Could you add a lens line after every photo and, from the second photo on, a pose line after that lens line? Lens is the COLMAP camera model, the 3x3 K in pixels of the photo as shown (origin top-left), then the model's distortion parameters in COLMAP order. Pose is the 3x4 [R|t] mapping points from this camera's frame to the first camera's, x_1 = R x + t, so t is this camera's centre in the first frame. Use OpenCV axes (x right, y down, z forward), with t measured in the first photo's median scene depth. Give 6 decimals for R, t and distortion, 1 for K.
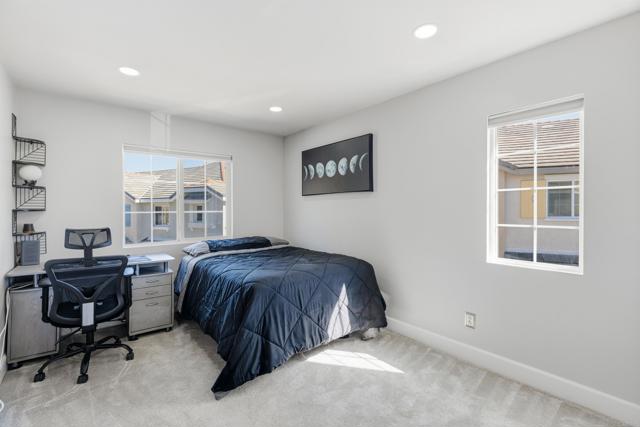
lens RADIAL K [[287.6, 0, 321.5], [0, 287.6, 213.9], [0, 0, 1]] dist [0.001557, 0.000435]
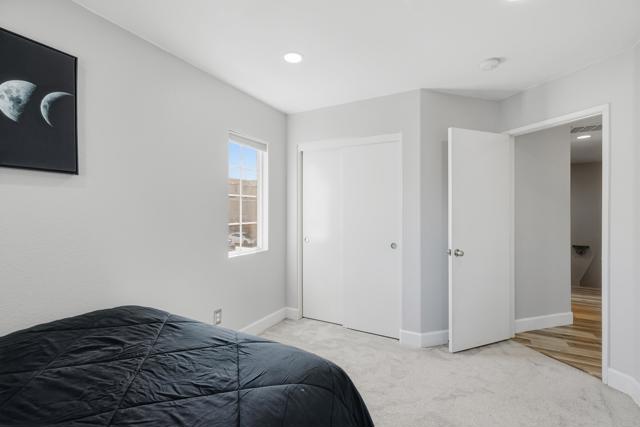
lens RADIAL K [[287.6, 0, 322.1], [0, 287.6, 210.6], [0, 0, 1]] dist [0.001557, 0.000435]
pose [[-0.354975, -0.000297, 0.934876, -0.449765], [0.004097, 0.999990, 0.001873, -0.013112], [-0.934867, 0.004495, -0.354971, 0.772637]]
